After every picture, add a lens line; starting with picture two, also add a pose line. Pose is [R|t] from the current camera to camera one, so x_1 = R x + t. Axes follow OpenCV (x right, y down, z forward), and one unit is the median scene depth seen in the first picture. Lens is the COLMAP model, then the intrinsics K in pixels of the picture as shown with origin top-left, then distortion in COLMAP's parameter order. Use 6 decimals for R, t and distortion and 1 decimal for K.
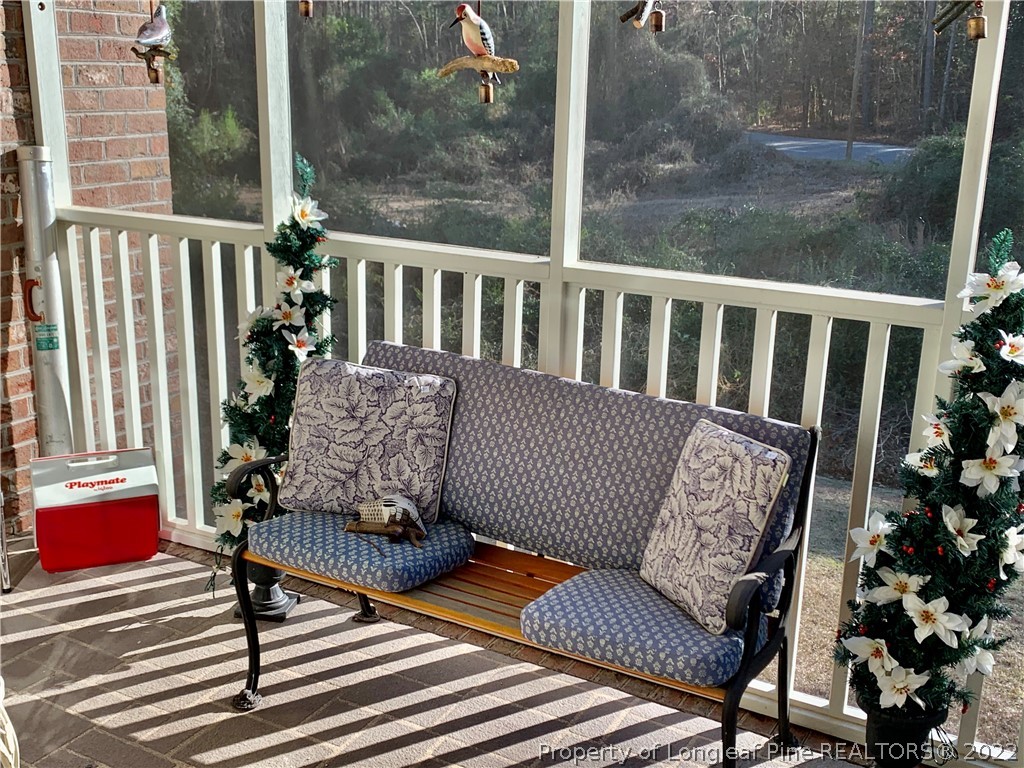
lens RADIAL K [[1117.9, 0, 492.7], [0, 1117.9, 382.4], [0, 0, 1]] dist [0.165114, -0.430083]
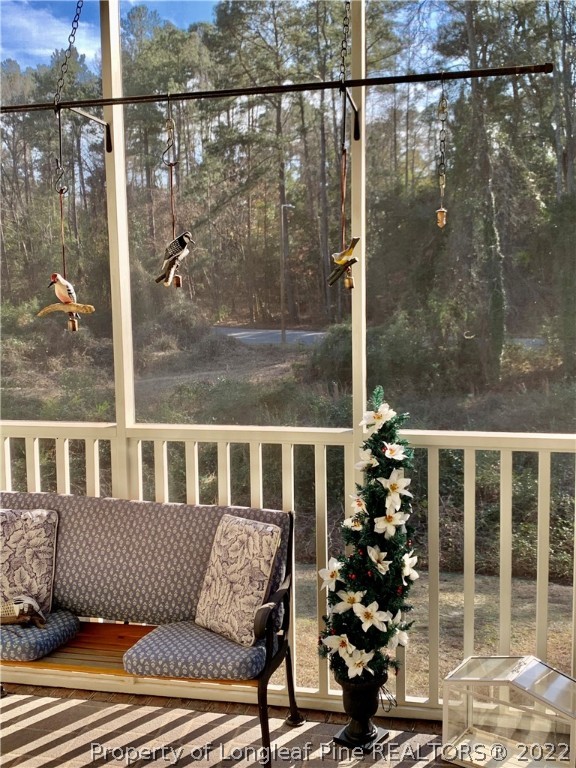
lens RADIAL K [[838.5, 0, 288.0], [0, 838.5, 384.0], [0, 0, 1]] dist [0.165114, -0.430083]
pose [[0.952399, -0.072408, 0.296131, -0.068595], [0.116587, 0.984052, -0.134347, 0.020669], [-0.281681, 0.162477, 0.945652, -0.187374]]
